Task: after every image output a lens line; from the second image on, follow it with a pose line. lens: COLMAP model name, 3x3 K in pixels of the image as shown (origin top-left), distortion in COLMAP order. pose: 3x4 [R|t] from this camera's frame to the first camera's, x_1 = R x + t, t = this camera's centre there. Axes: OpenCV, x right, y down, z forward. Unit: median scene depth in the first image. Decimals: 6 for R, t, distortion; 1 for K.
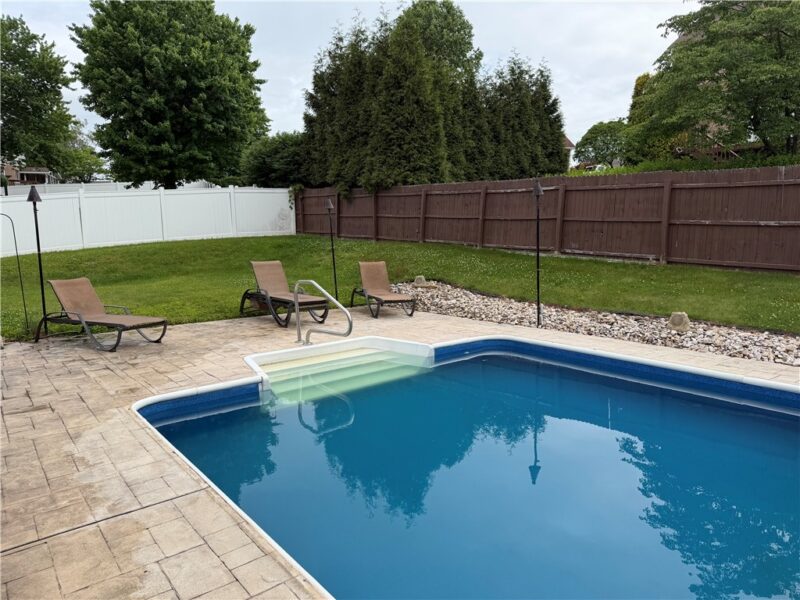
lens RADIAL K [[556.3, 0, 399.4], [0, 556.3, 310.0], [0, 0, 1]] dist [0.069540, -0.091995]
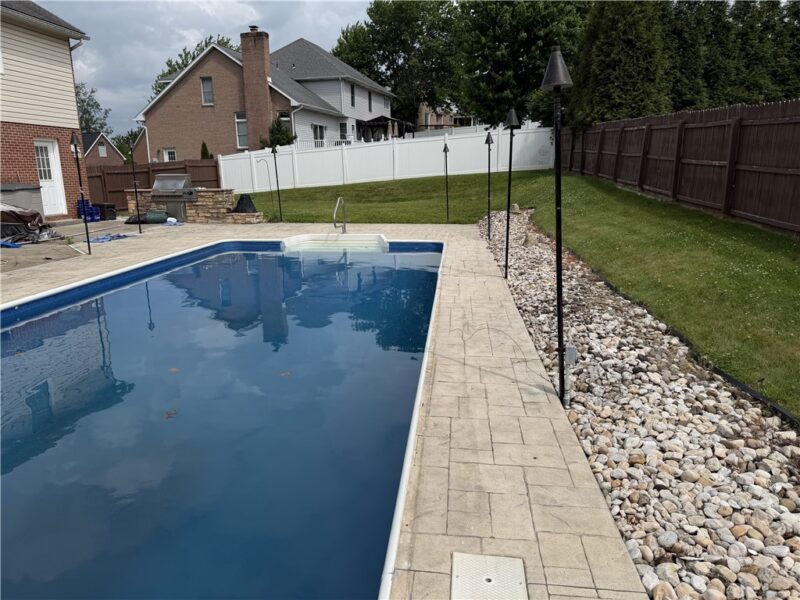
lens RADIAL K [[556.3, 0, 399.4], [0, 556.3, 310.0], [0, 0, 1]] dist [0.069540, -0.091995]
pose [[0.720150, 0.176347, -0.671033, 0.390659], [-0.095640, 0.983158, 0.155733, 0.001969], [0.687195, -0.047973, 0.724887, -0.066306]]
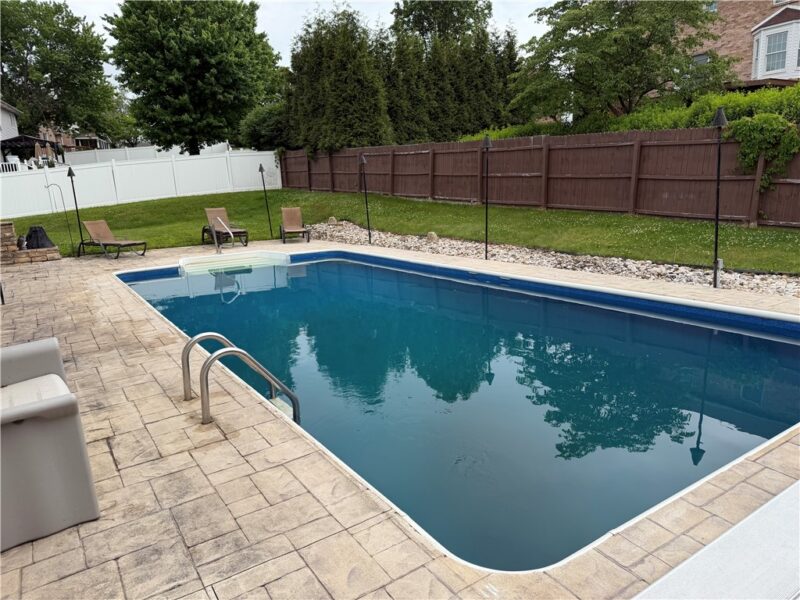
lens RADIAL K [[556.3, 0, 399.4], [0, 556.3, 310.0], [0, 0, 1]] dist [0.069540, -0.091995]
pose [[0.995885, -0.011004, -0.089958, 0.176953], [0.018942, 0.995953, 0.087861, 0.029383], [0.088627, -0.089203, 0.992062, -0.232669]]
